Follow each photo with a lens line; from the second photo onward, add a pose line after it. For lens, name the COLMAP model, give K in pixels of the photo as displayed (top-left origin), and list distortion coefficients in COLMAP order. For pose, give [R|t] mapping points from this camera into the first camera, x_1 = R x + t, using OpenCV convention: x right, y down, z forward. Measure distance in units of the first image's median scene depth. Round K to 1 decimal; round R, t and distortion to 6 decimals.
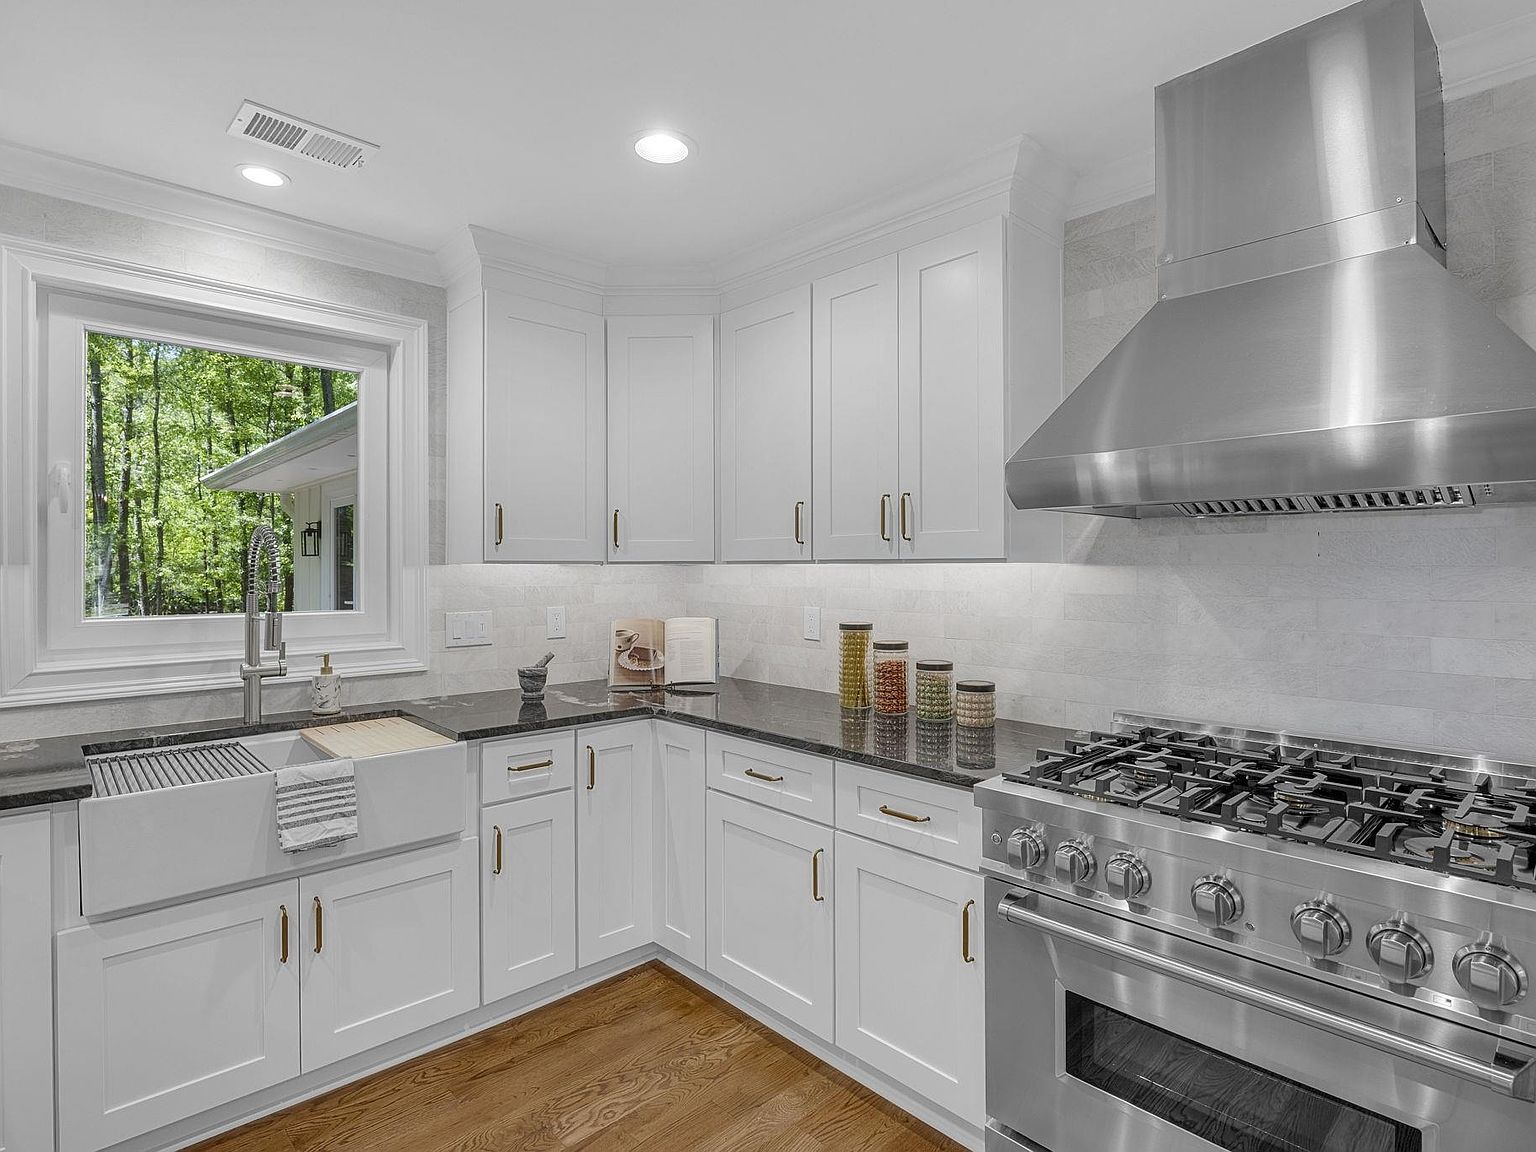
lens RADIAL K [[801.8, 0, 770.9], [0, 801.8, 567.2], [0, 0, 1]] dist [-0.018281, -0.000109]
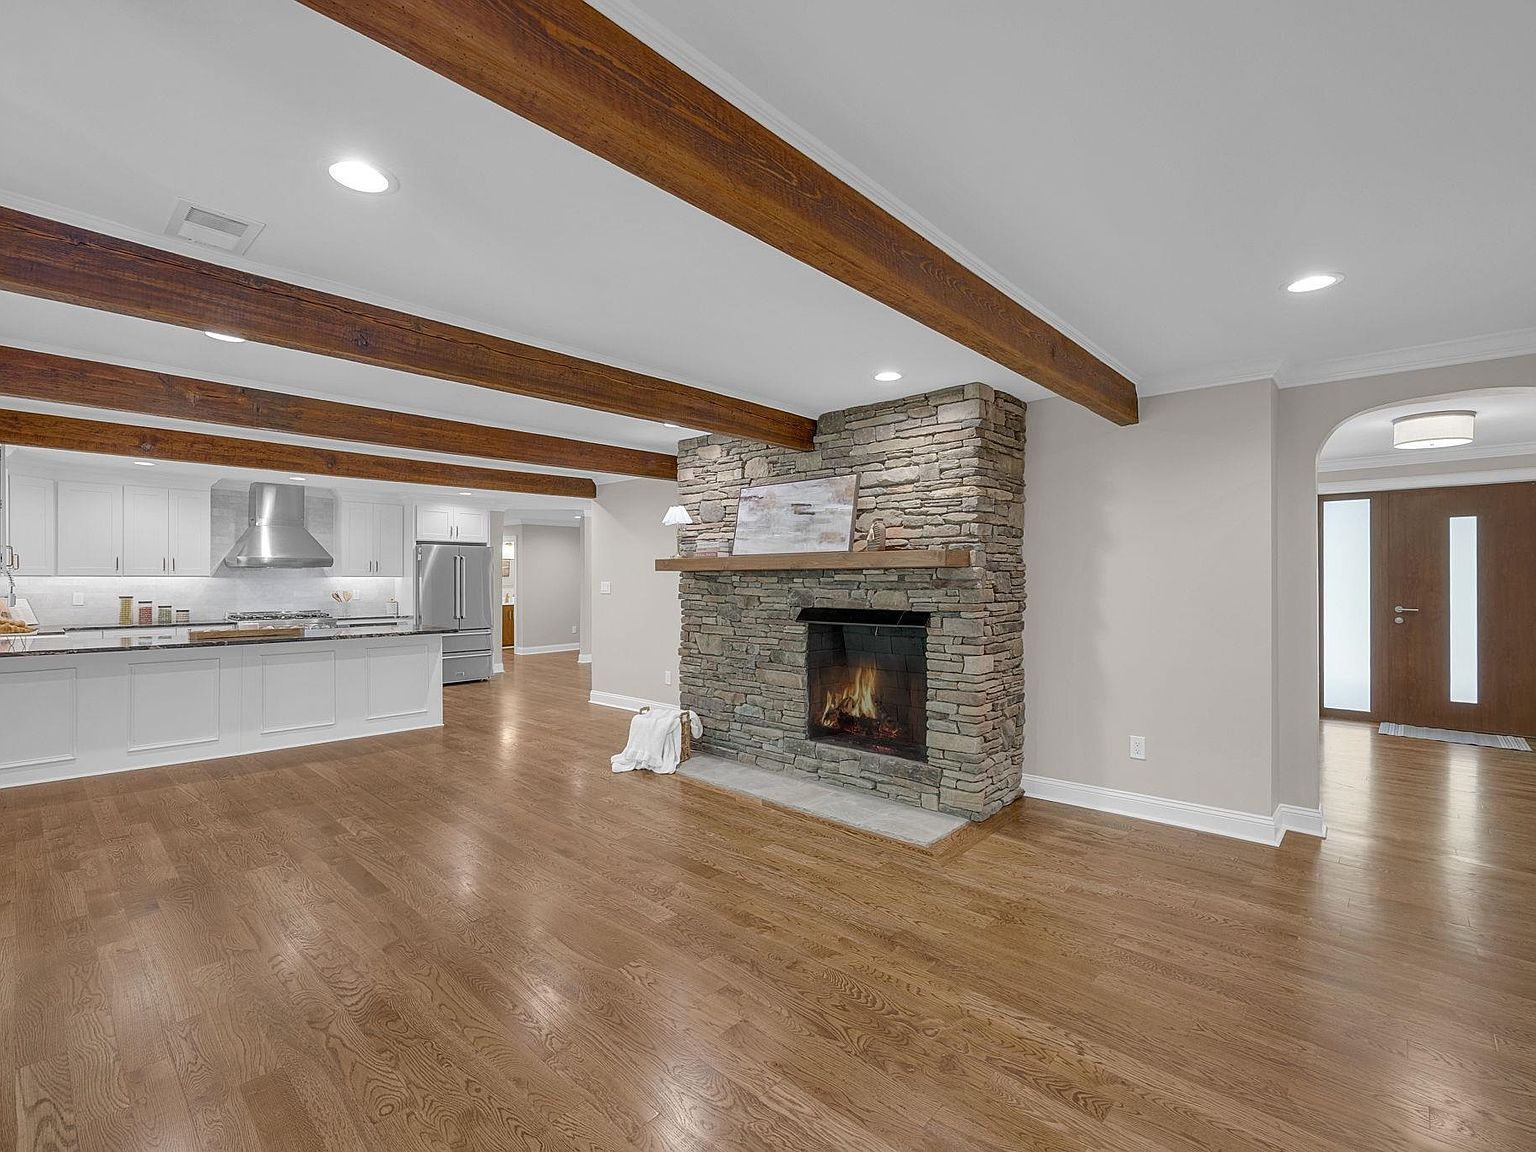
lens RADIAL K [[702.0, 0, 768.0], [0, 702.0, 576.0], [0, 0, 1]] dist [-0.000246, 0.000233]
pose [[-0.071747, 0.003489, 0.997417, -2.890898], [-0.003529, 0.999987, -0.003752, -0.005573], [-0.997417, -0.003789, -0.071734, -1.318515]]
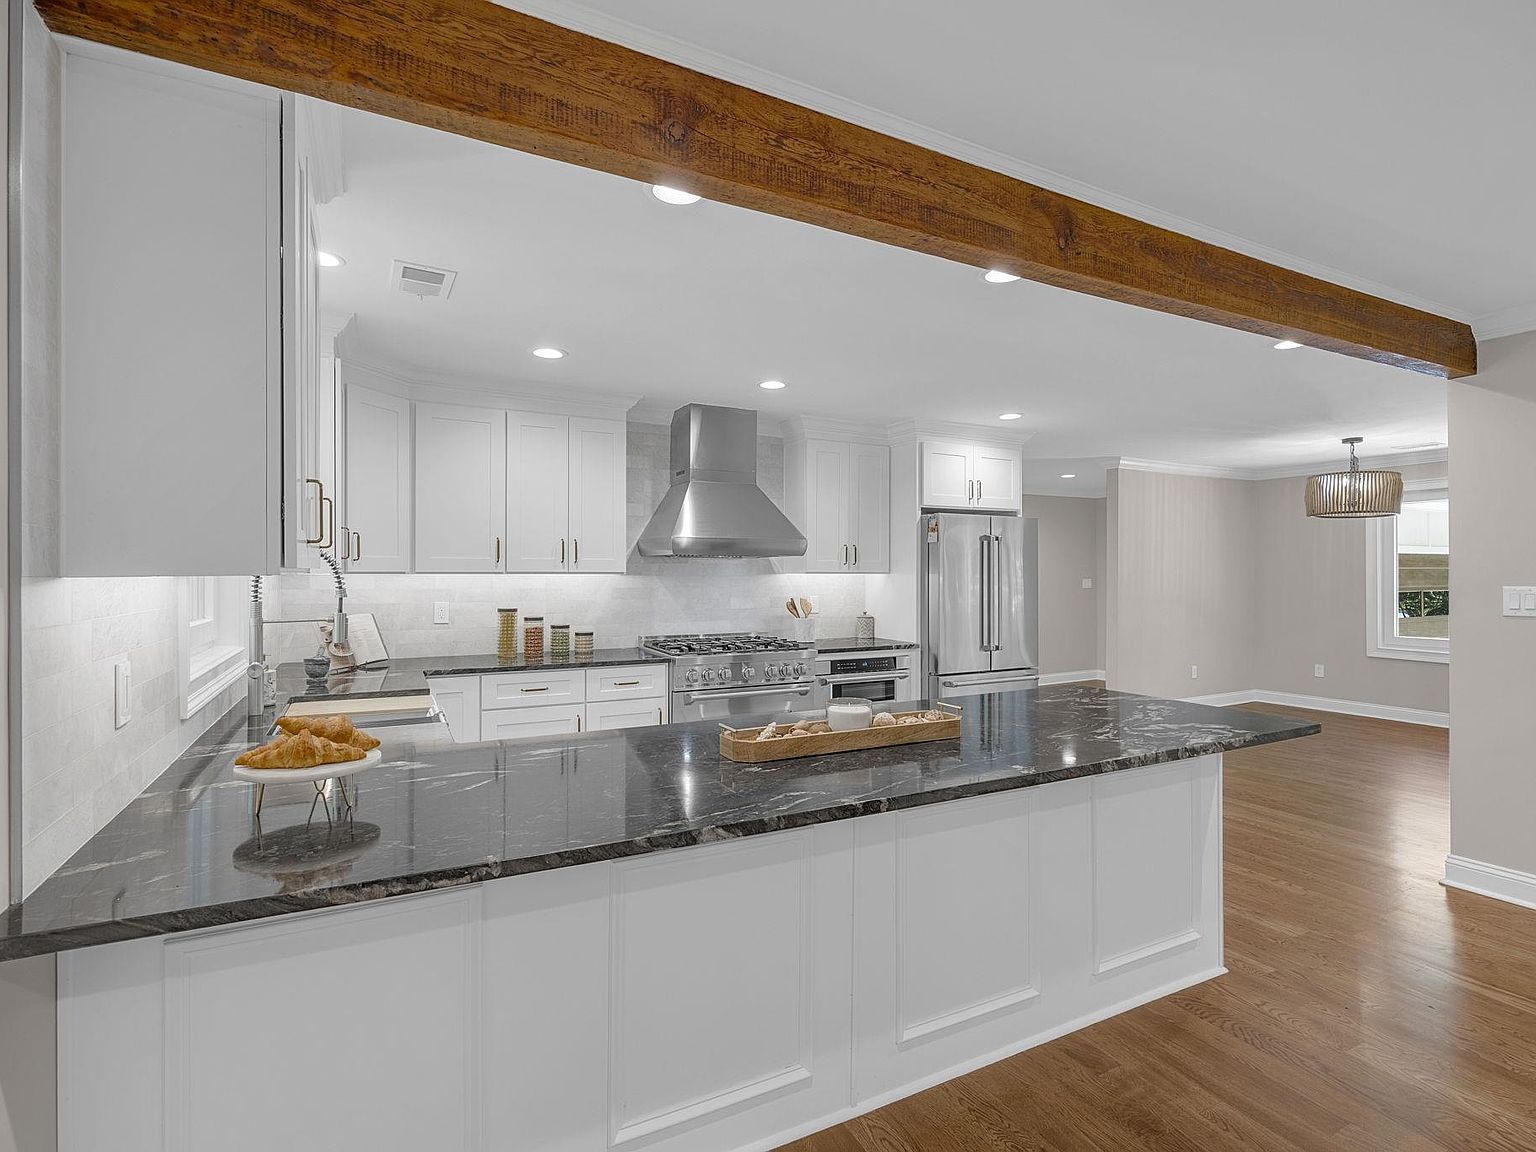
lens RADIAL K [[766.3, 0, 768.0], [0, 766.3, 576.0], [0, 0, 1]] dist [-0.001570, -0.000069]
pose [[0.267487, -0.002582, 0.963558, -1.412909], [-0.002151, 0.999992, 0.003277, -0.006759], [-0.963559, -0.002949, 0.267480, 0.015437]]
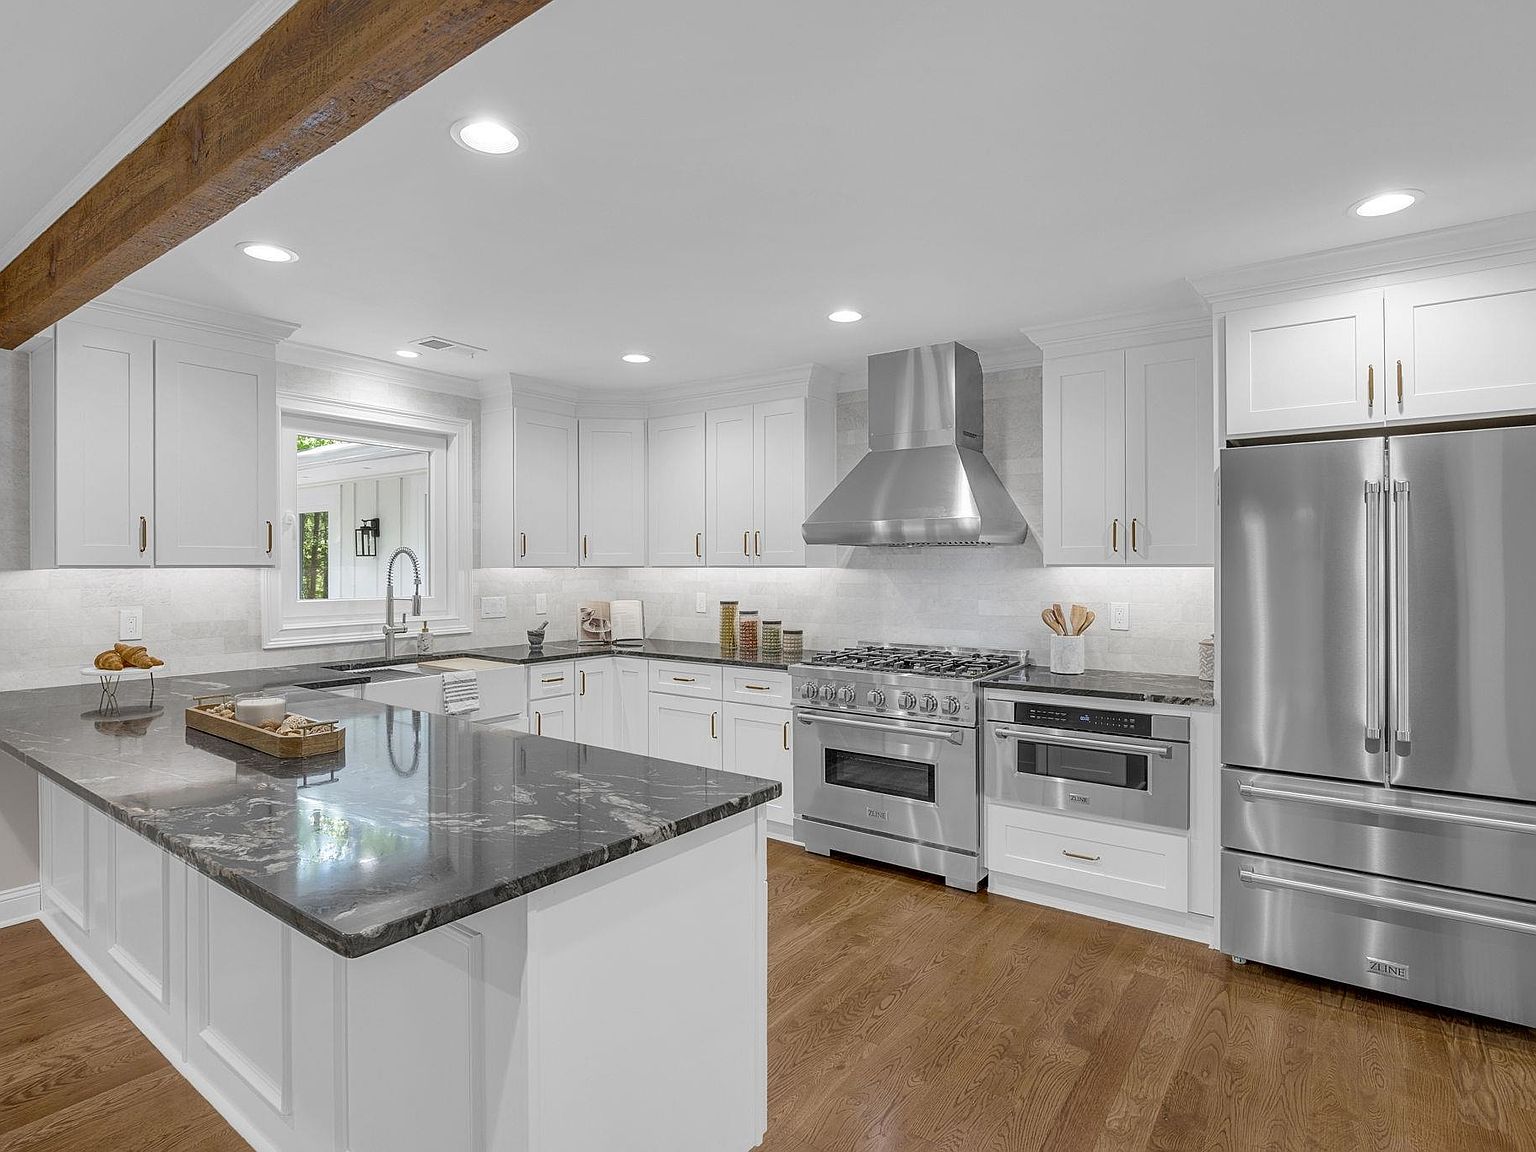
lens RADIAL K [[801.8, 0, 770.9], [0, 801.8, 567.2], [0, 0, 1]] dist [-0.018281, -0.000109]
pose [[0.981681, -0.001260, 0.190526, -0.151833], [0.000917, 0.999998, 0.001891, -0.008946], [-0.190528, -0.001681, 0.981680, -0.820490]]
